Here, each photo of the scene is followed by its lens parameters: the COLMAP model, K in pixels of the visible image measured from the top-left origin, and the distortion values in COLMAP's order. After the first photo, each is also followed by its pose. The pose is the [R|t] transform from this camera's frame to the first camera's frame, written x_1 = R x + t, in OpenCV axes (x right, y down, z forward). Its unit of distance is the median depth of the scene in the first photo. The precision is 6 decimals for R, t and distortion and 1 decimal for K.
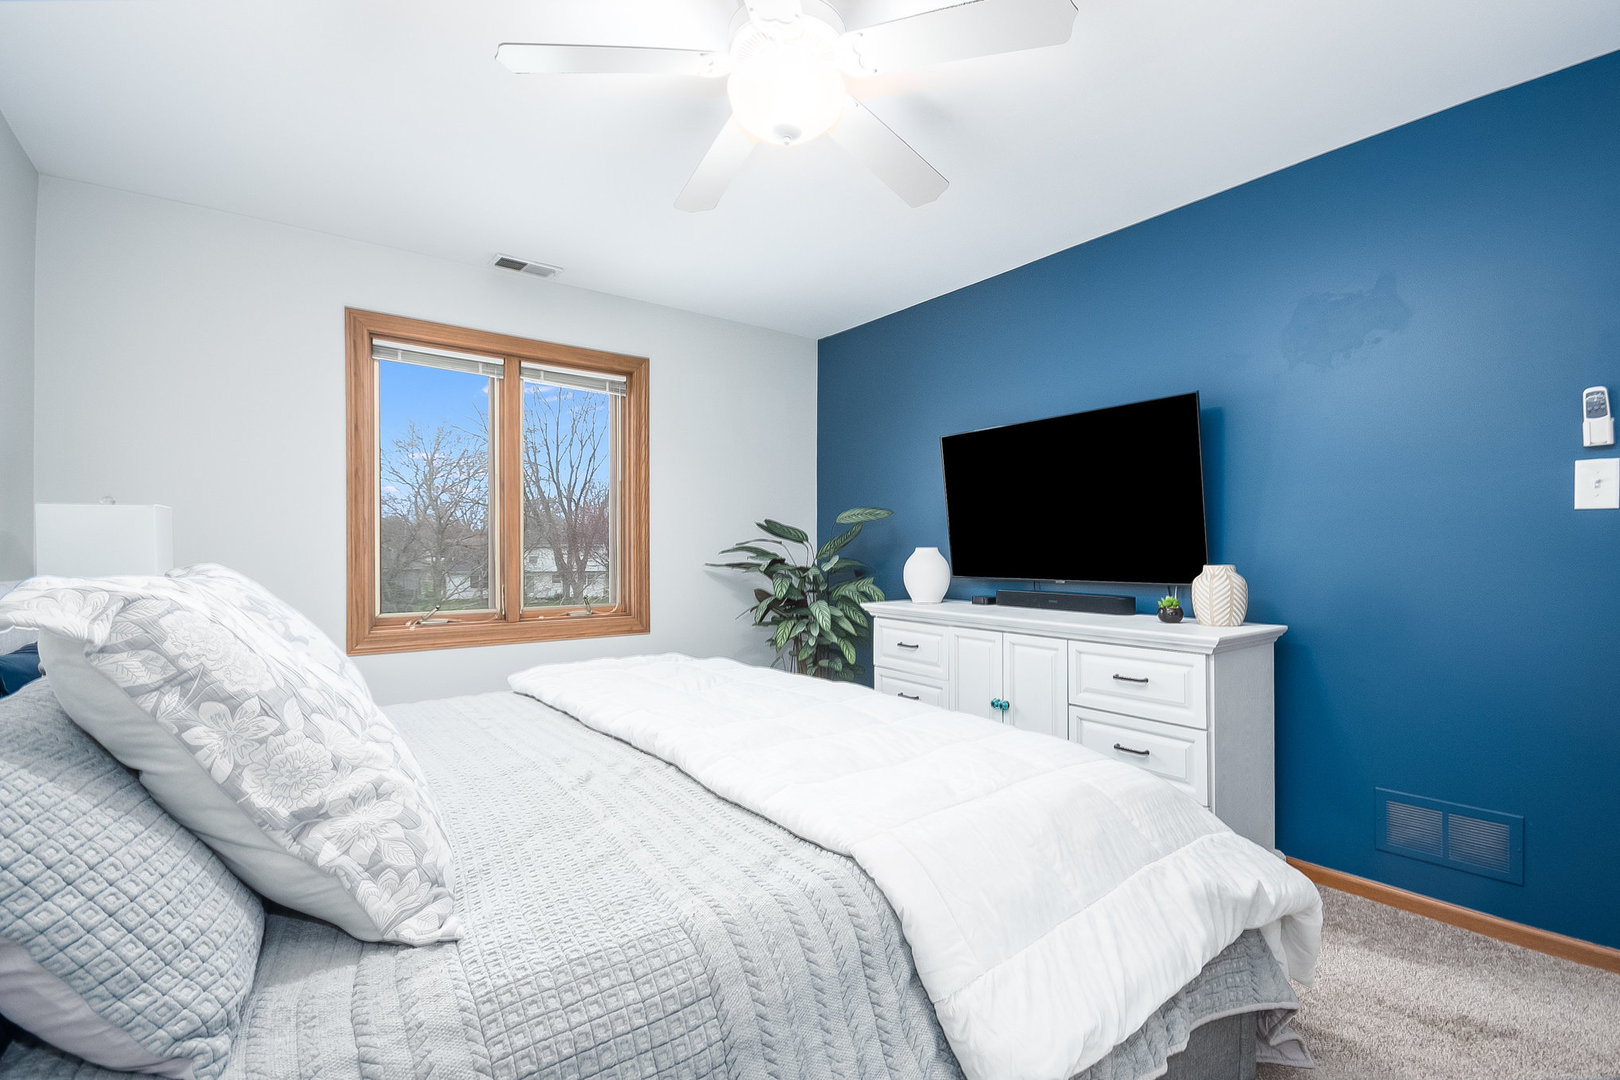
lens RADIAL K [[741.1, 0, 809.8], [0, 741.1, 556.9], [0, 0, 1]] dist [0.003347, 0.000124]
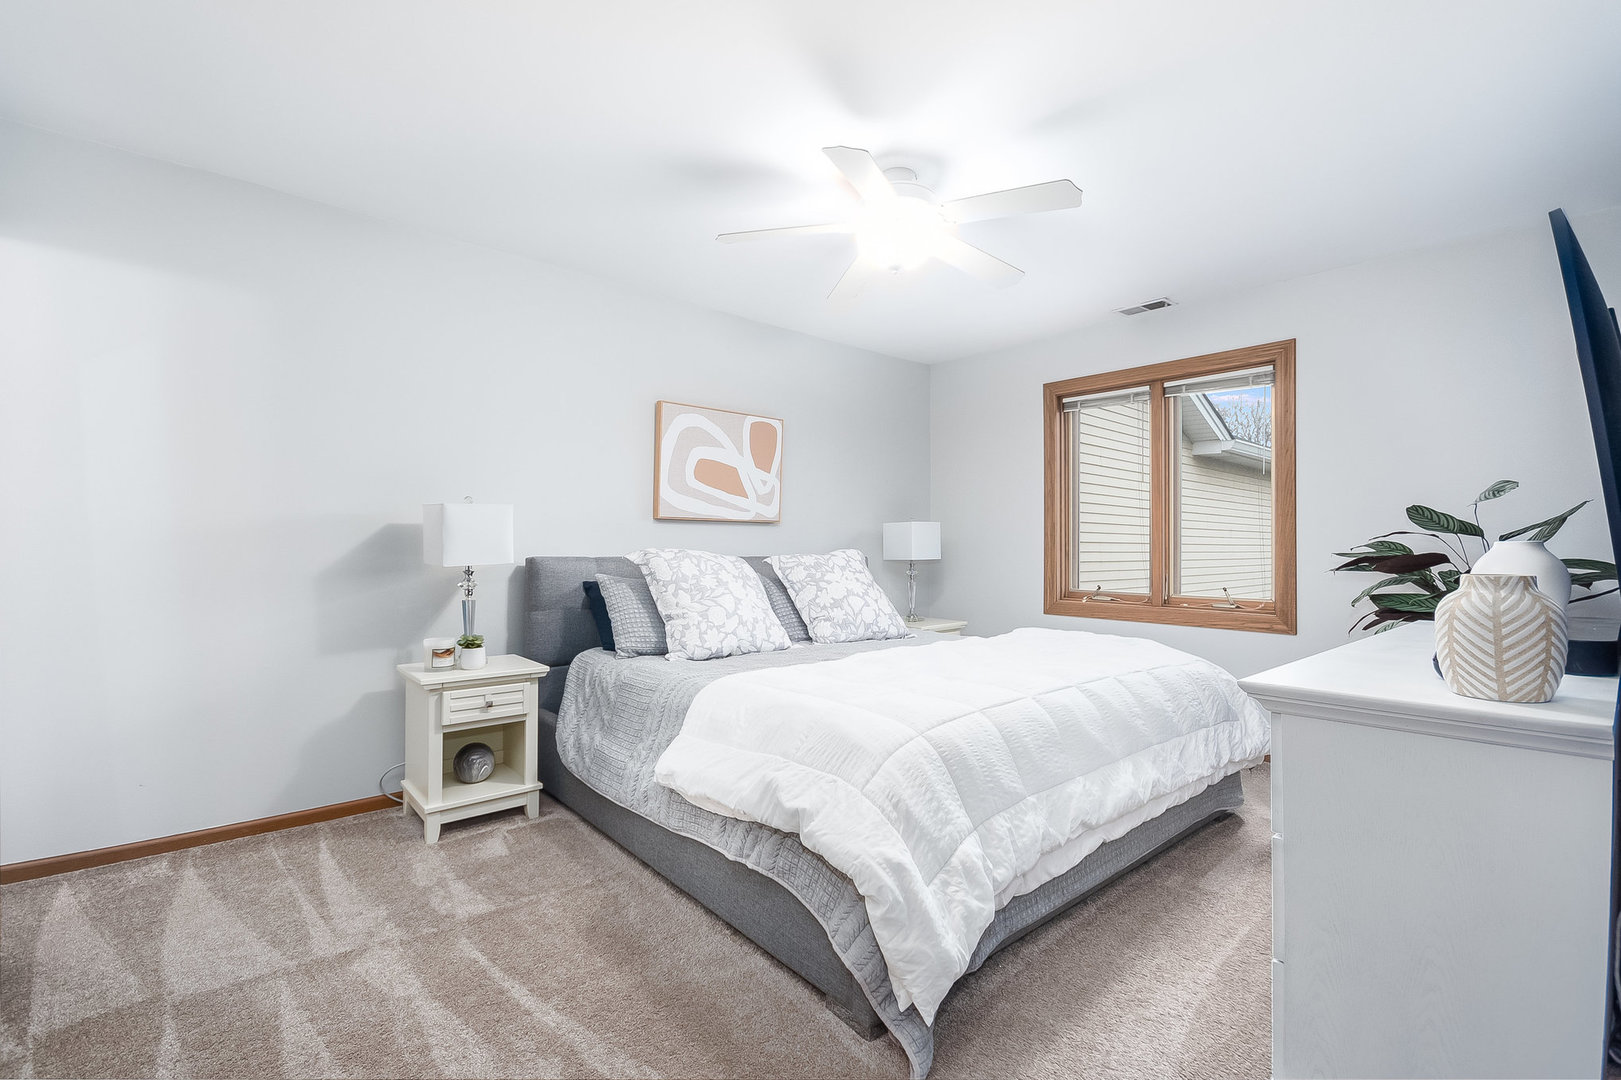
lens RADIAL K [[741.6, 0, 810.3], [0, 741.6, 556.9], [0, 0, 1]] dist [0.003347, 0.000124]
pose [[0.057561, 0.017386, -0.998191, 0.760755], [-0.014770, 0.999754, 0.016562, -0.001328], [0.998233, 0.013790, 0.057804, 0.385271]]
